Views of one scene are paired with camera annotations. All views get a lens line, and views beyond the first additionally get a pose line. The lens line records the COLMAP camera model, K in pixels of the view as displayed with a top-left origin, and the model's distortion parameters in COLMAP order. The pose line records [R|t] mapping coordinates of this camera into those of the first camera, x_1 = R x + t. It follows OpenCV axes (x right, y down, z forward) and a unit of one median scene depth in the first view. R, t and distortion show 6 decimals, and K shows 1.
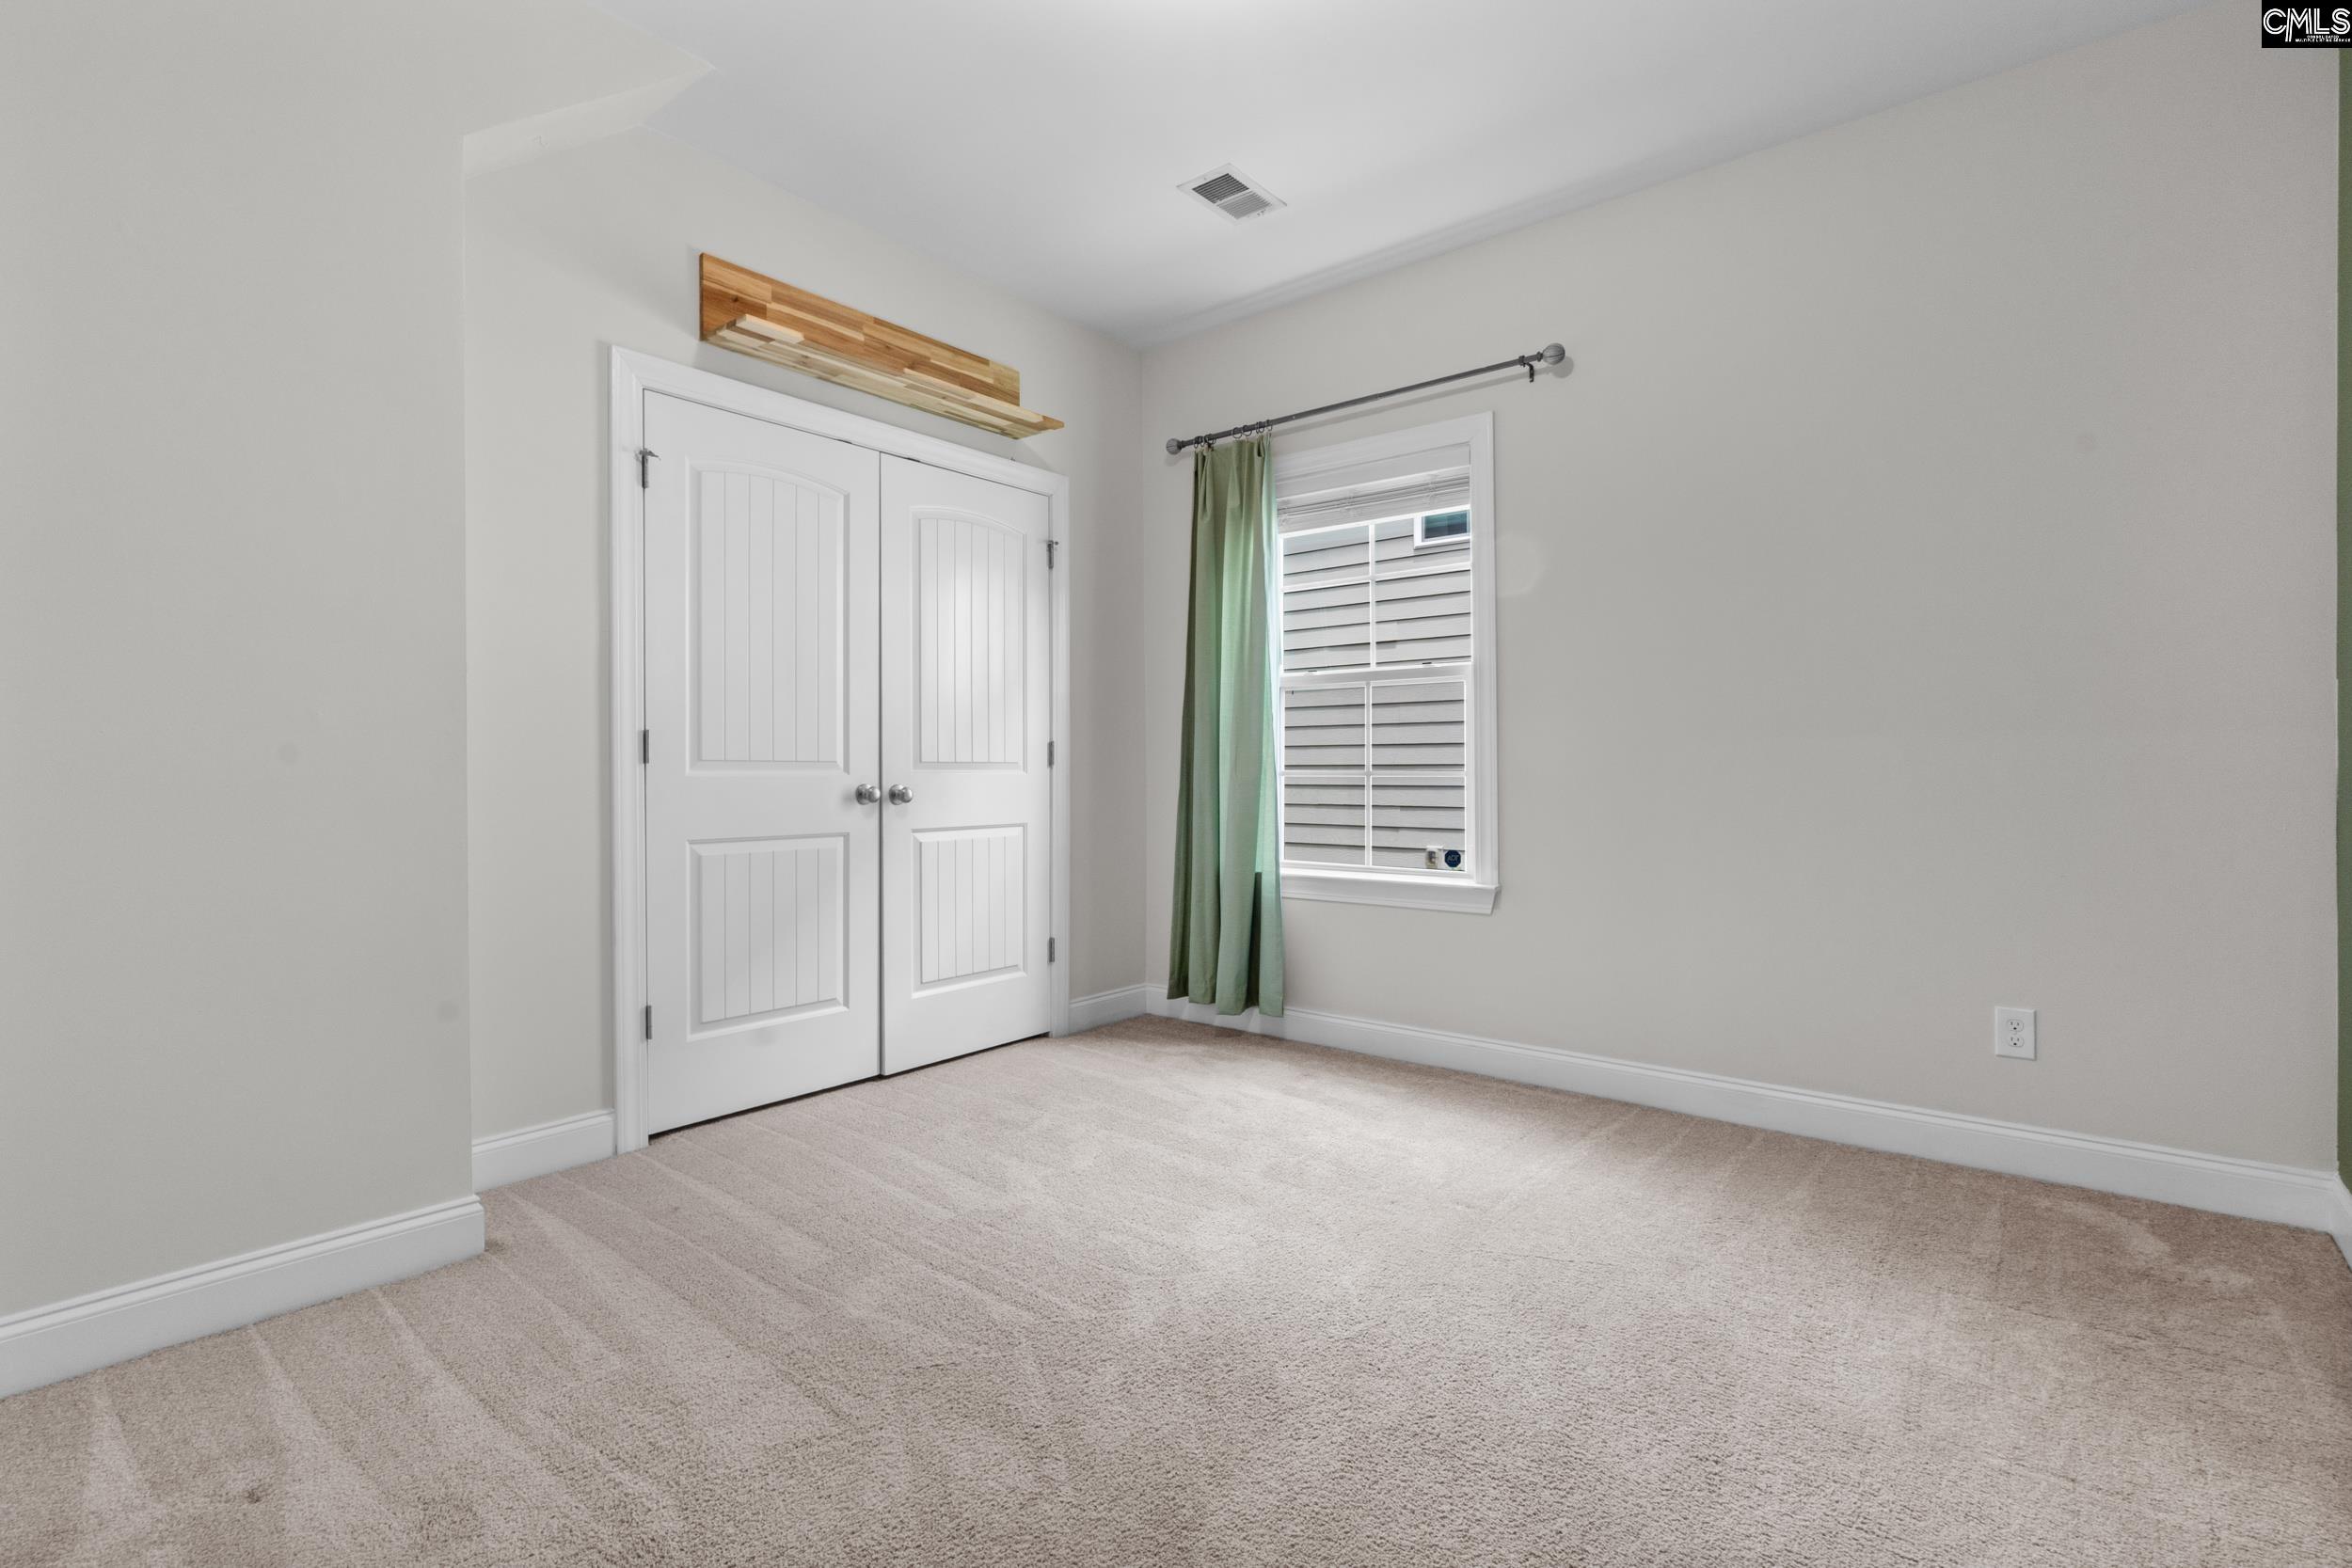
lens RADIAL K [[1087.9, 0, 1164.4], [0, 1087.9, 780.5], [0, 0, 1]] dist [-0.004988, -0.000663]
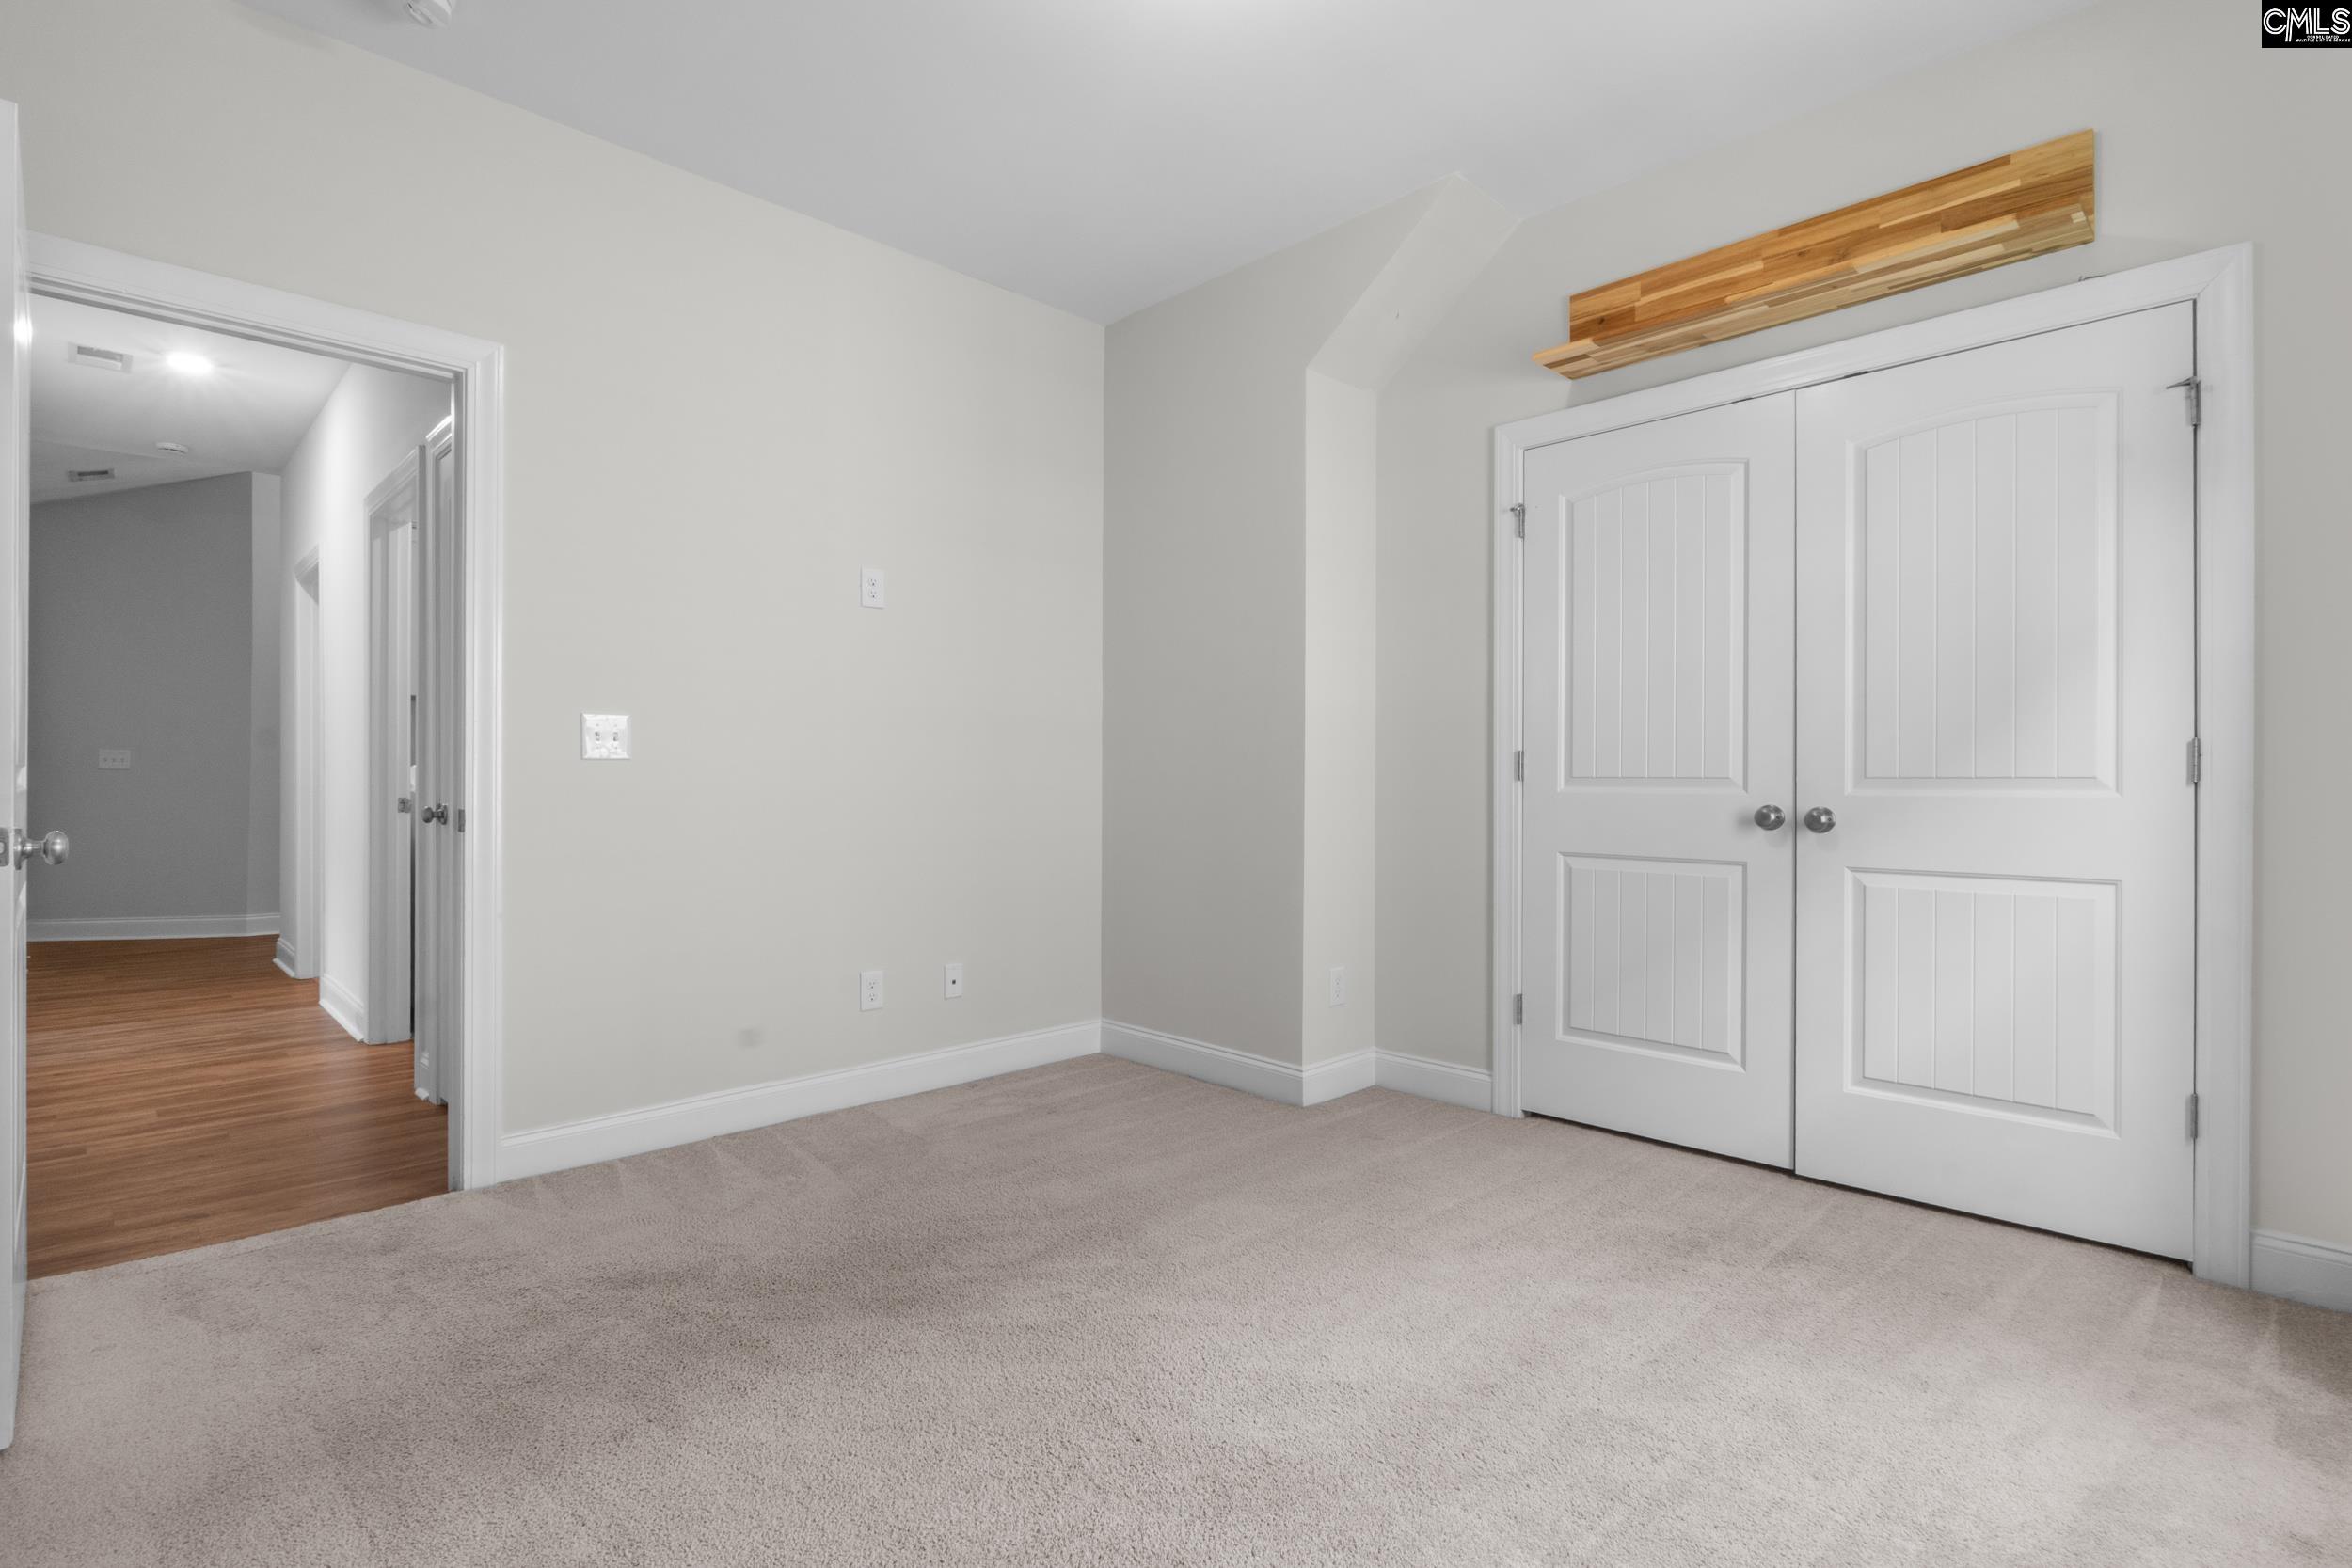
lens RADIAL K [[1137.1, 0, 1176.0], [0, 1137.1, 784.0], [0, 0, 1]] dist [-0.001976, -0.000472]
pose [[-0.109086, 0.001850, -0.994031, 0.635666], [-0.013218, 0.999907, 0.003311, -0.009448], [0.993944, 0.013500, -0.109051, 0.661260]]
